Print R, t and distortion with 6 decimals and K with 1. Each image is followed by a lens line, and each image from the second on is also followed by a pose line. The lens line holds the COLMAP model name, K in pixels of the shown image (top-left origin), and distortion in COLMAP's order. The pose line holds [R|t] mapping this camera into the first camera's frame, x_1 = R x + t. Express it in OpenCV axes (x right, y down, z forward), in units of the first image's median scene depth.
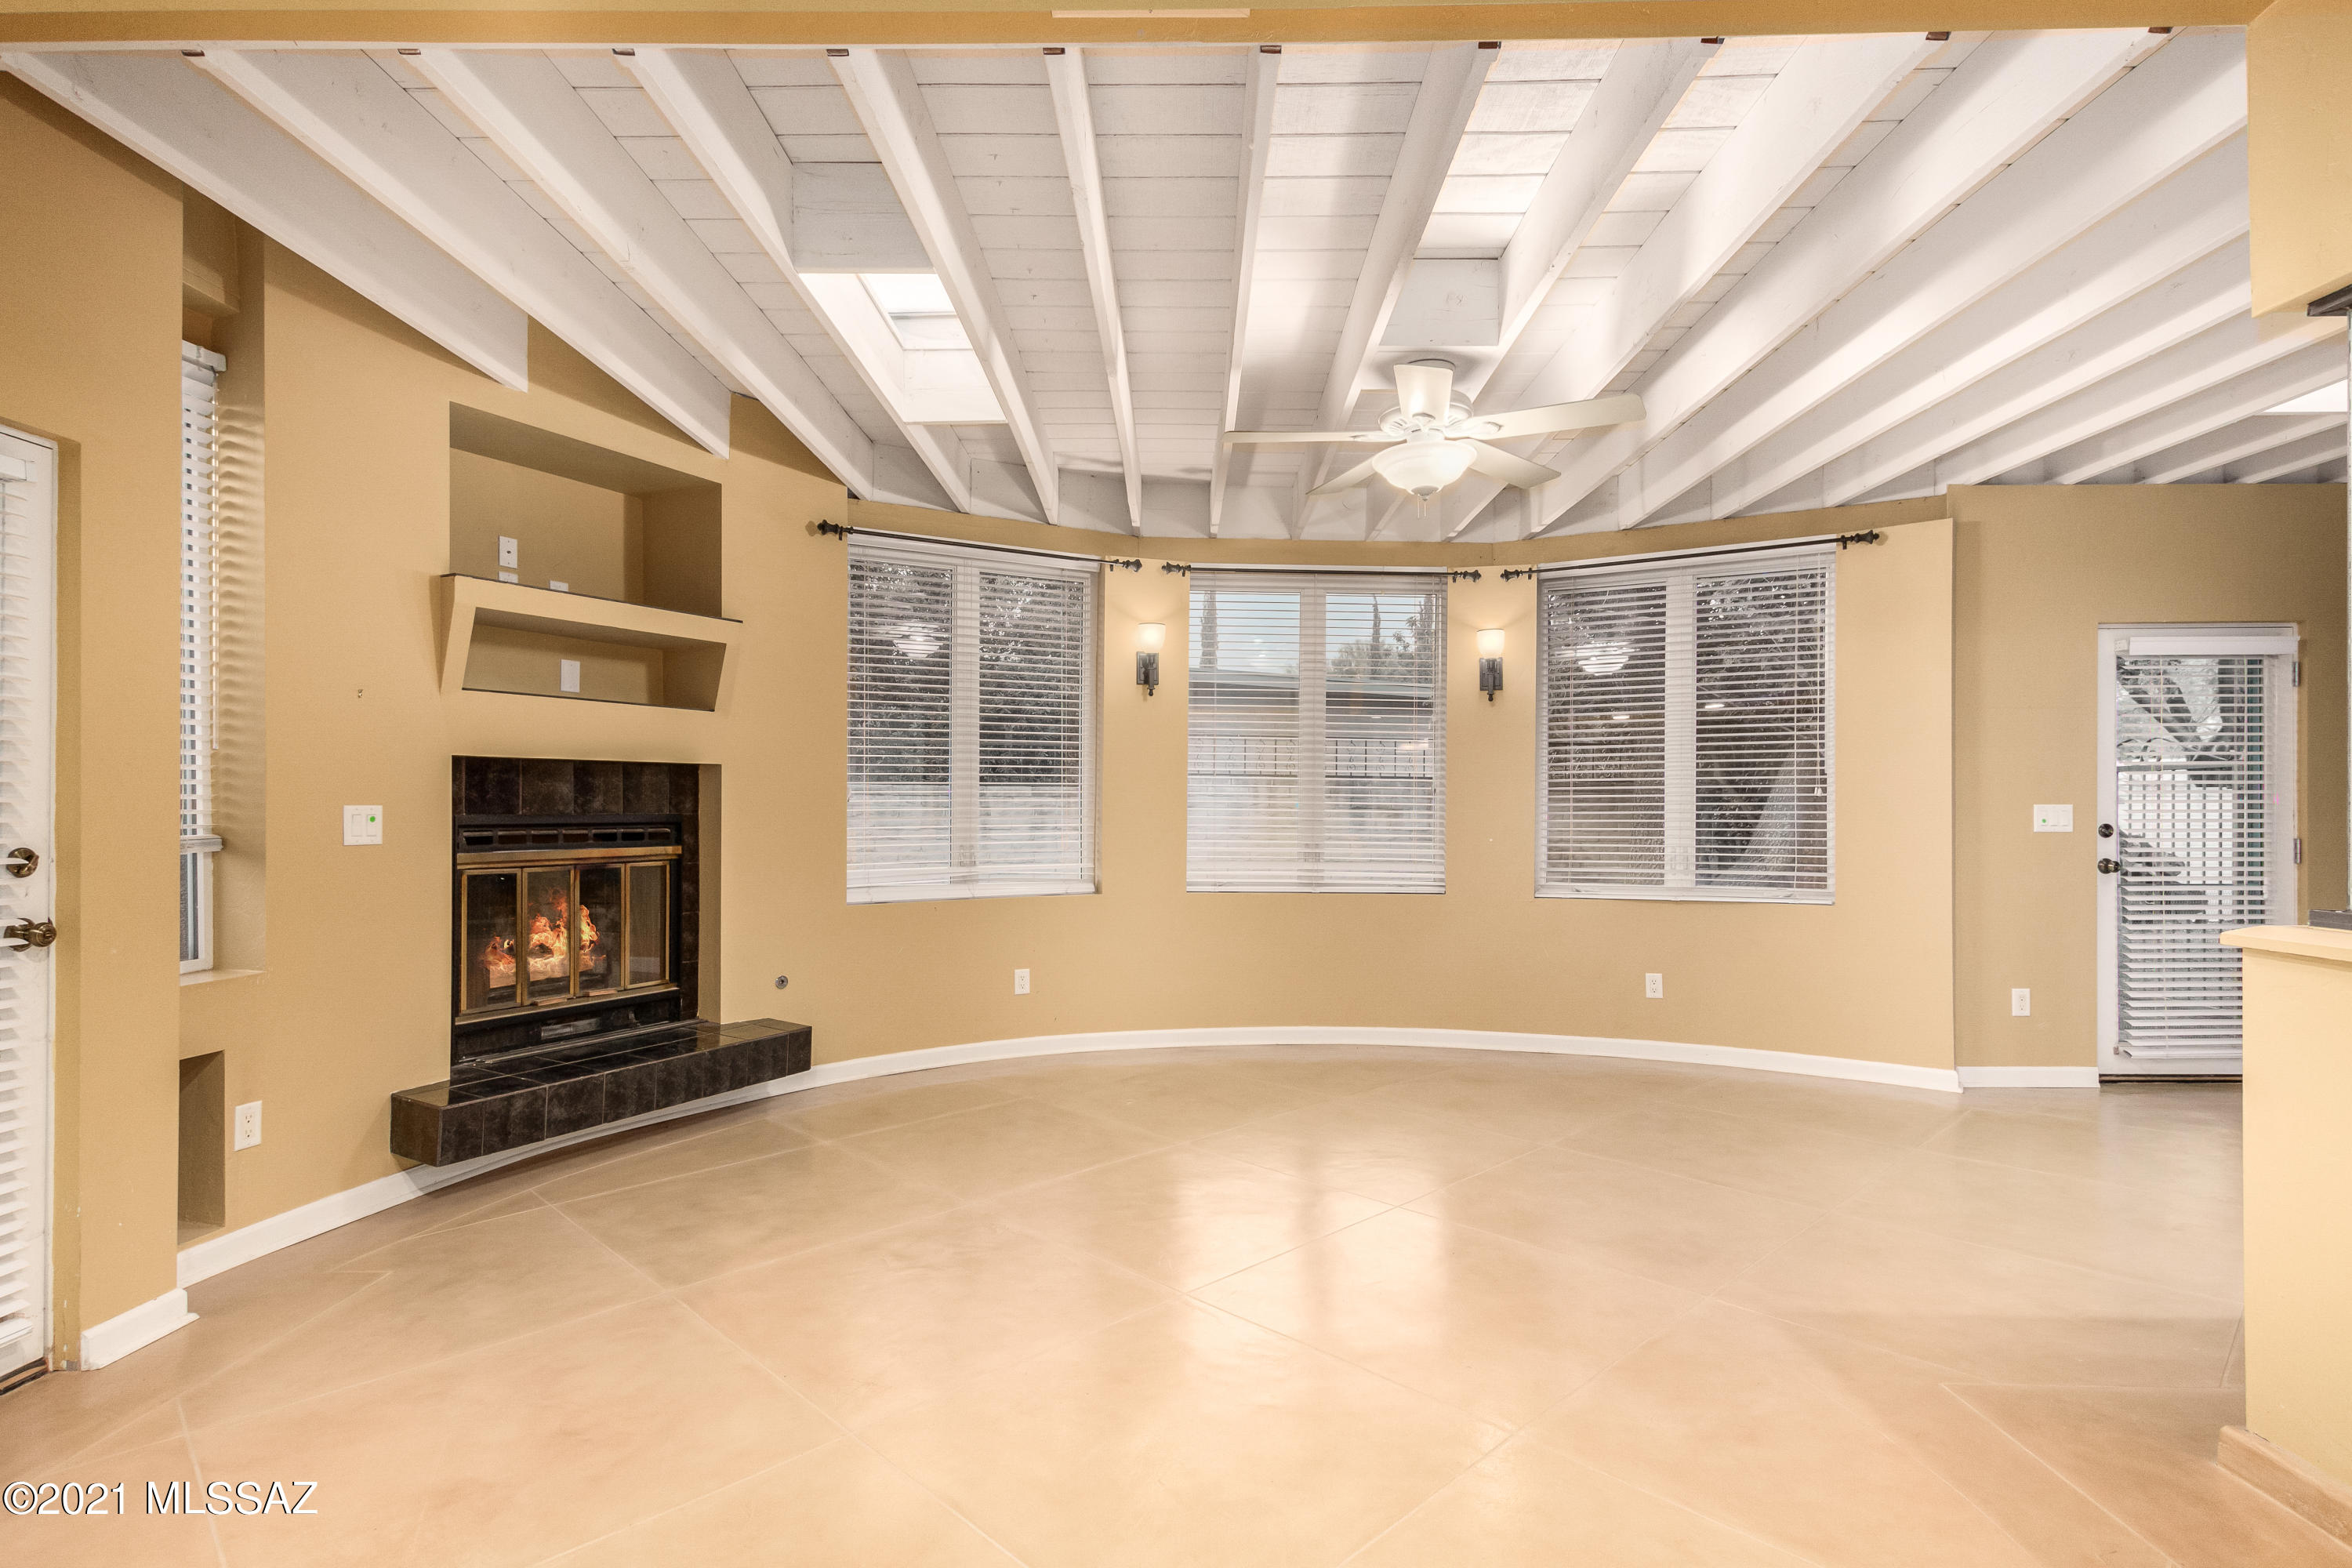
lens RADIAL K [[1173.2, 0, 1173.4], [0, 1173.2, 800.5], [0, 0, 1]] dist [0.014035, -0.001314]
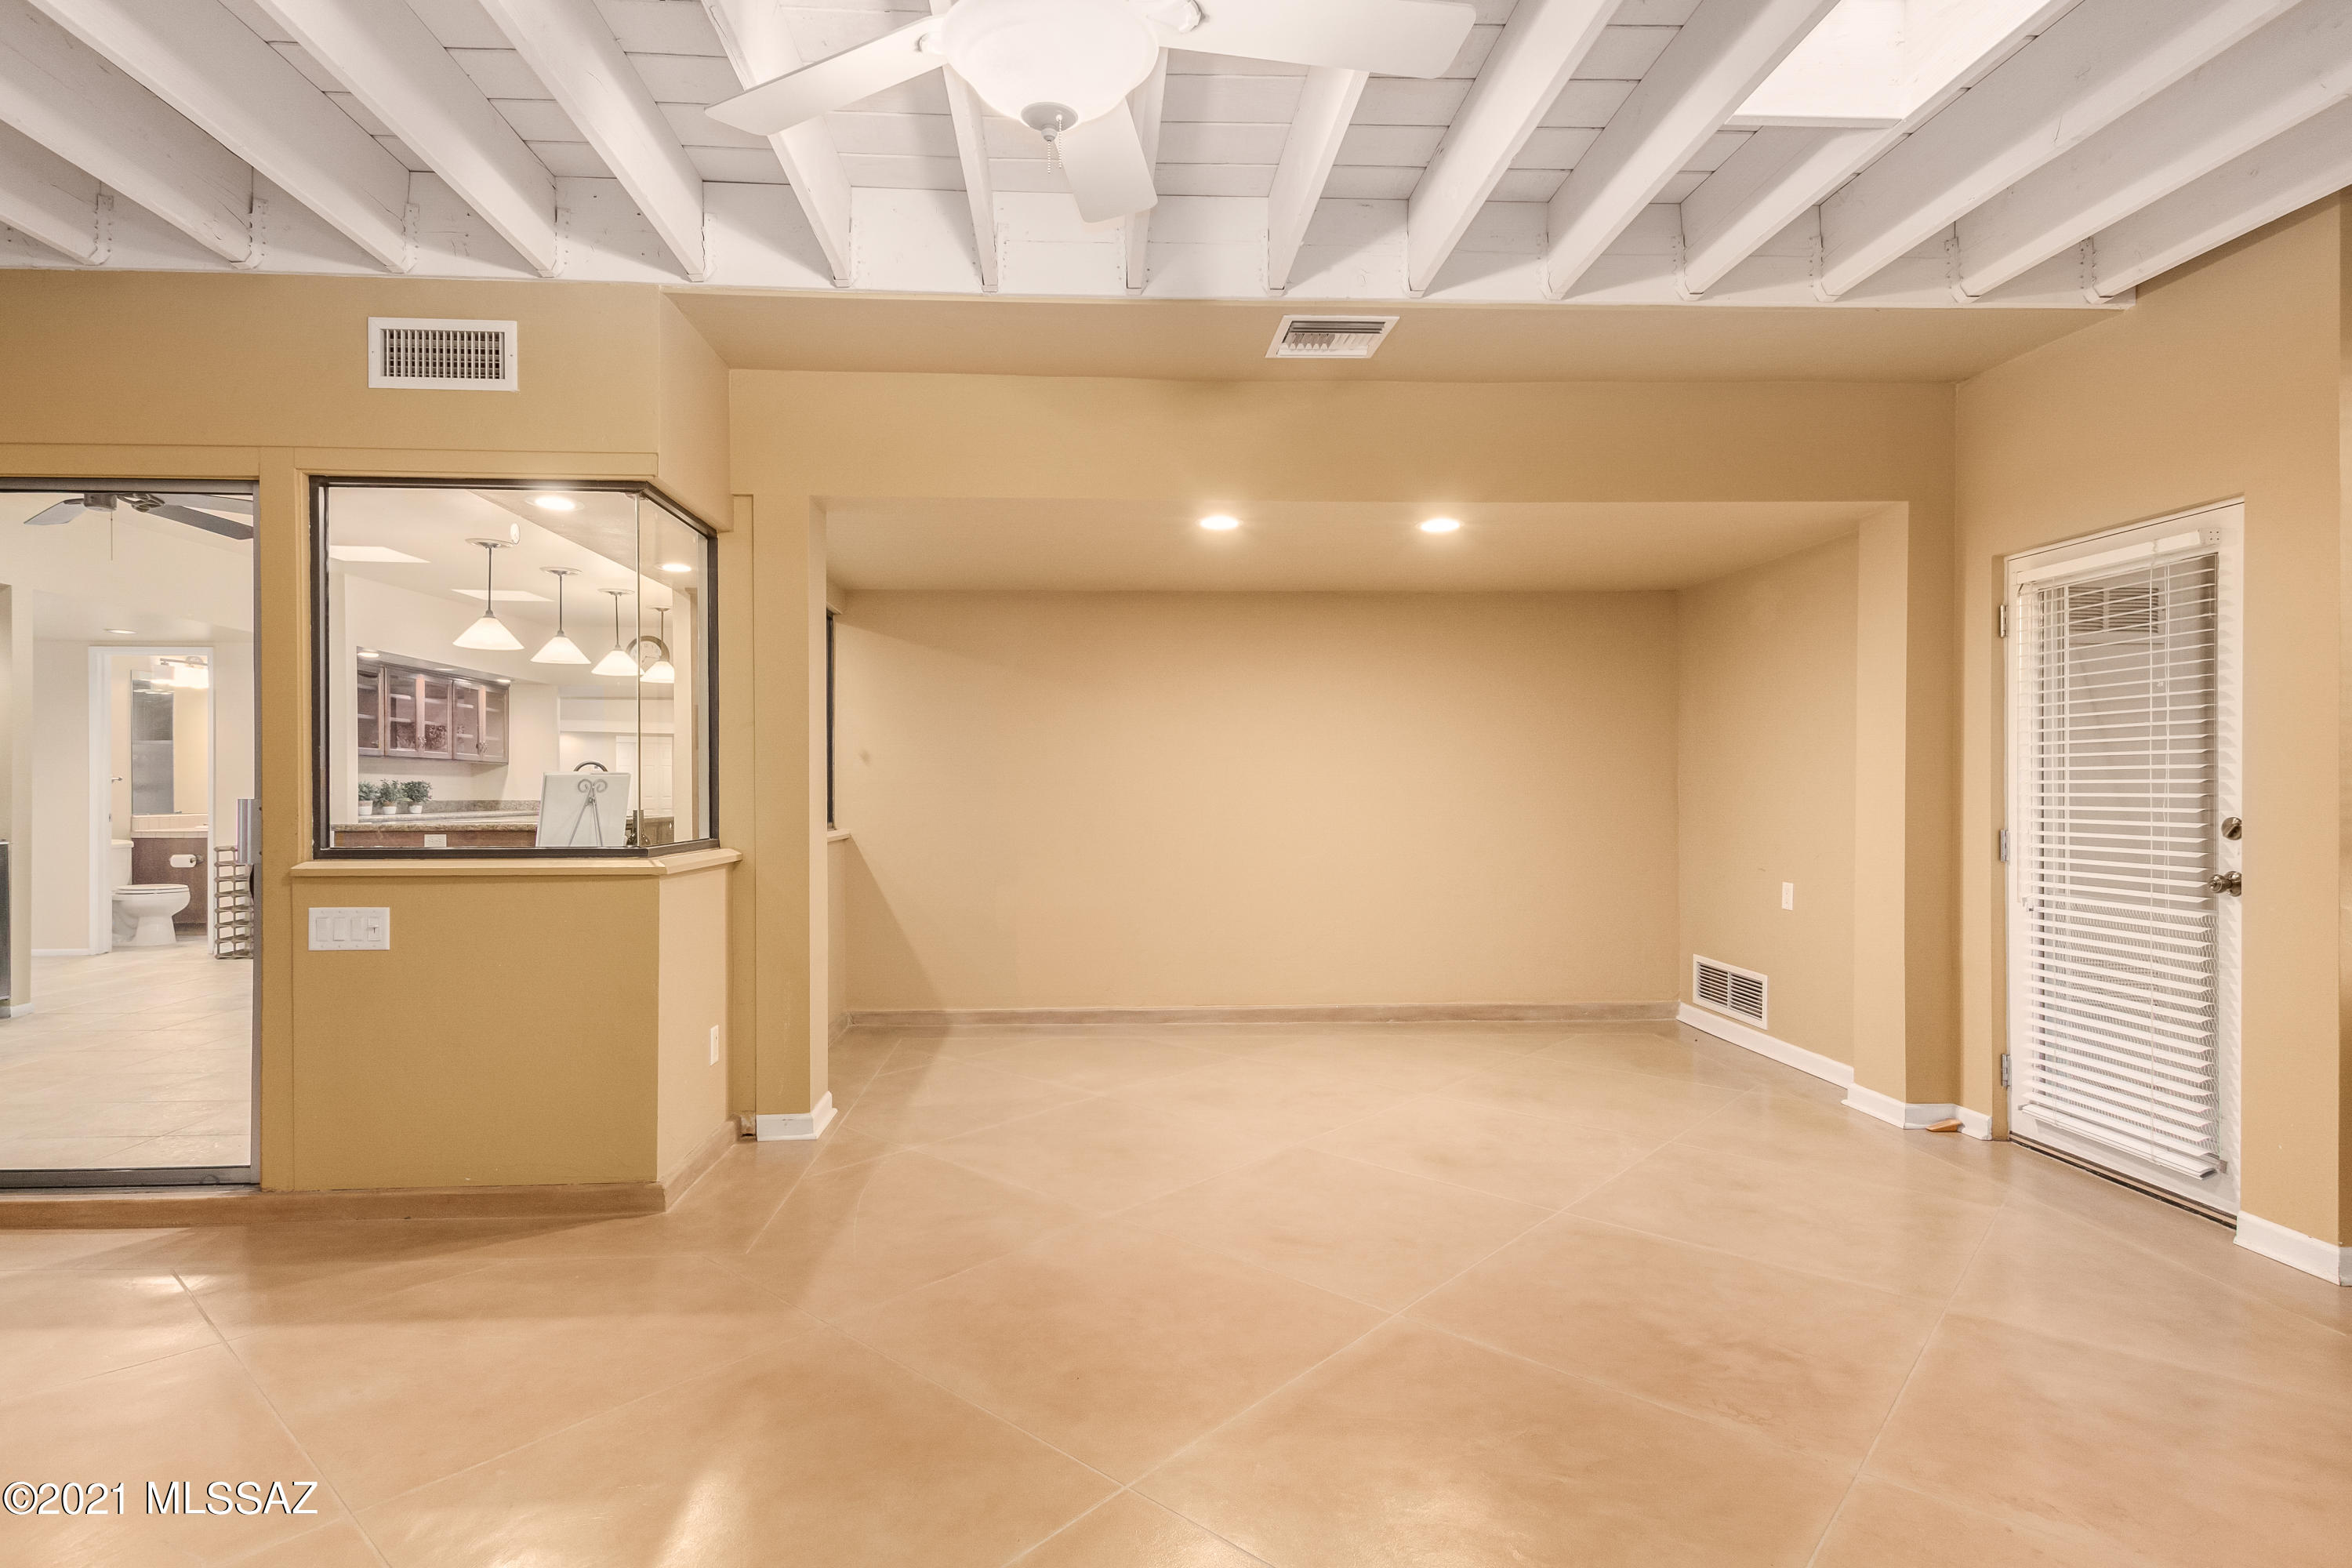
lens RADIAL K [[1181.0, 0, 1129.4], [0, 1181.0, 800.3], [0, 0, 1]] dist [0.015917, -0.001413]
pose [[-0.998639, 0.000115, -0.052163, 0.149520], [0.000002, 0.999998, 0.002180, 0.008512], [0.052163, 0.002177, -0.998636, 1.076225]]
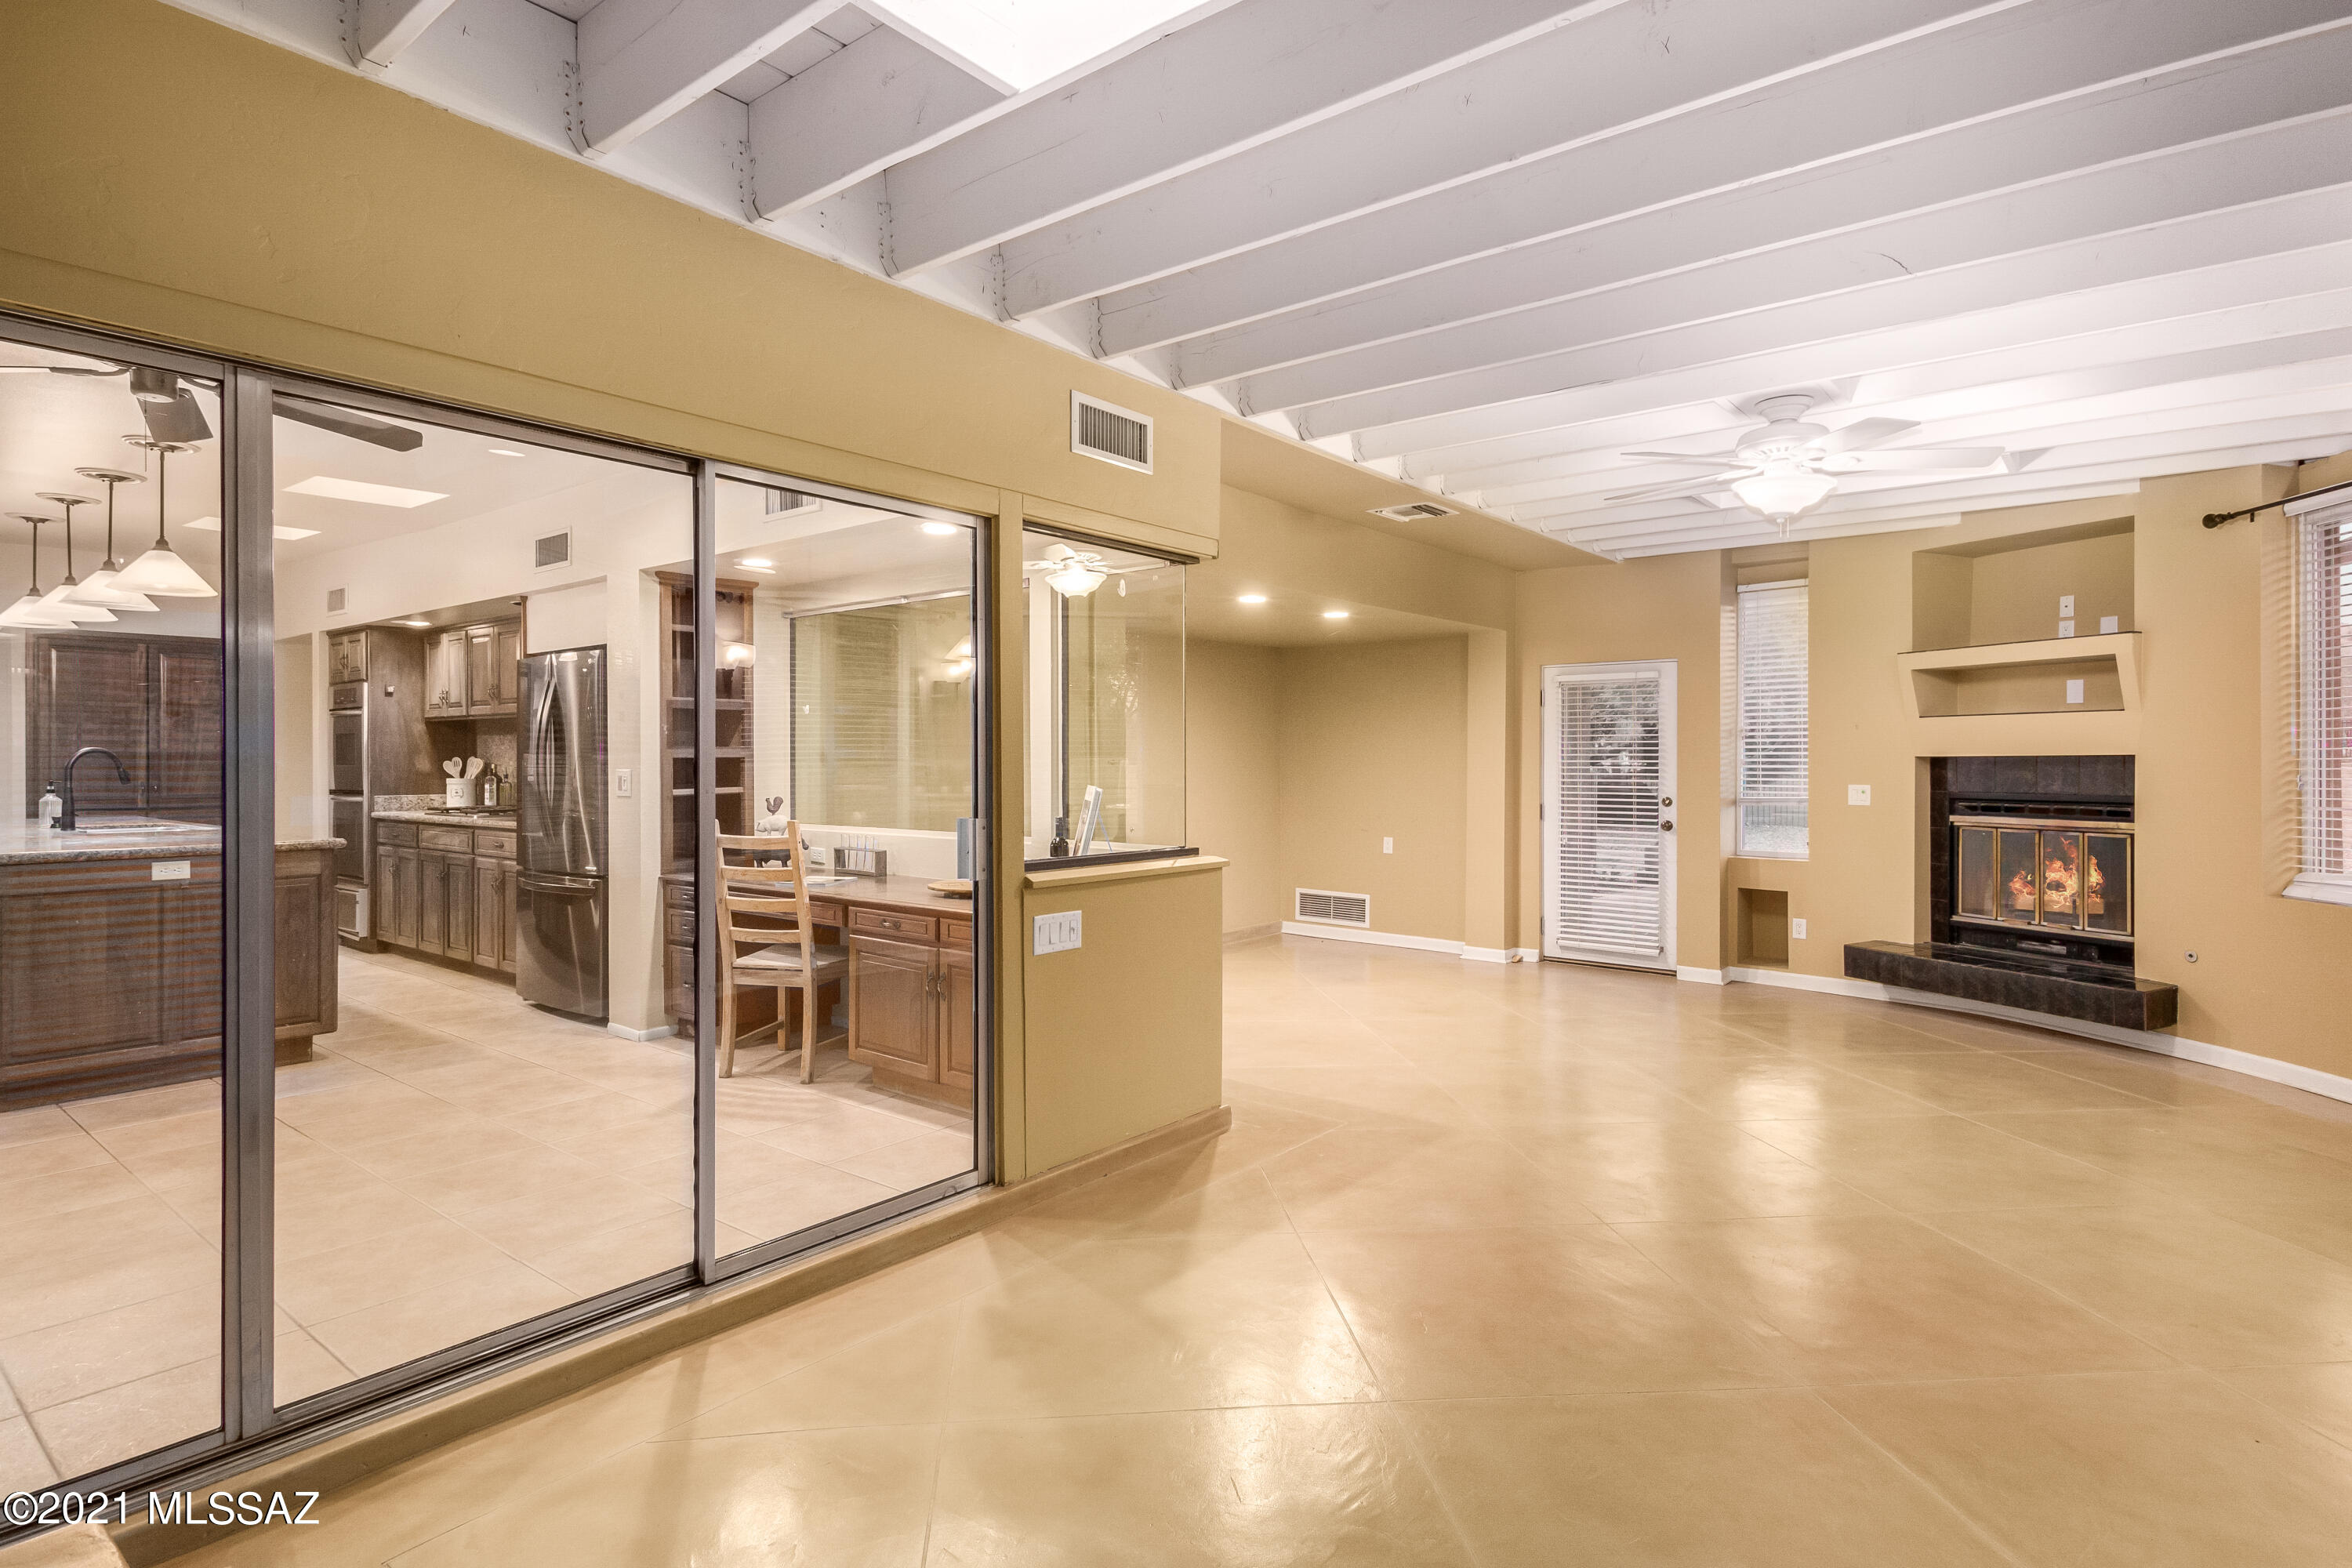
lens RADIAL K [[1197.1, 0, 1165.1], [0, 1197.1, 767.3], [0, 0, 1]] dist [0.019943, -0.000590]
pose [[-0.628230, 0.002747, -0.778023, 1.057939], [0.003519, 0.999994, 0.000689, -0.020353], [0.778020, -0.002305, -0.628235, 0.917252]]
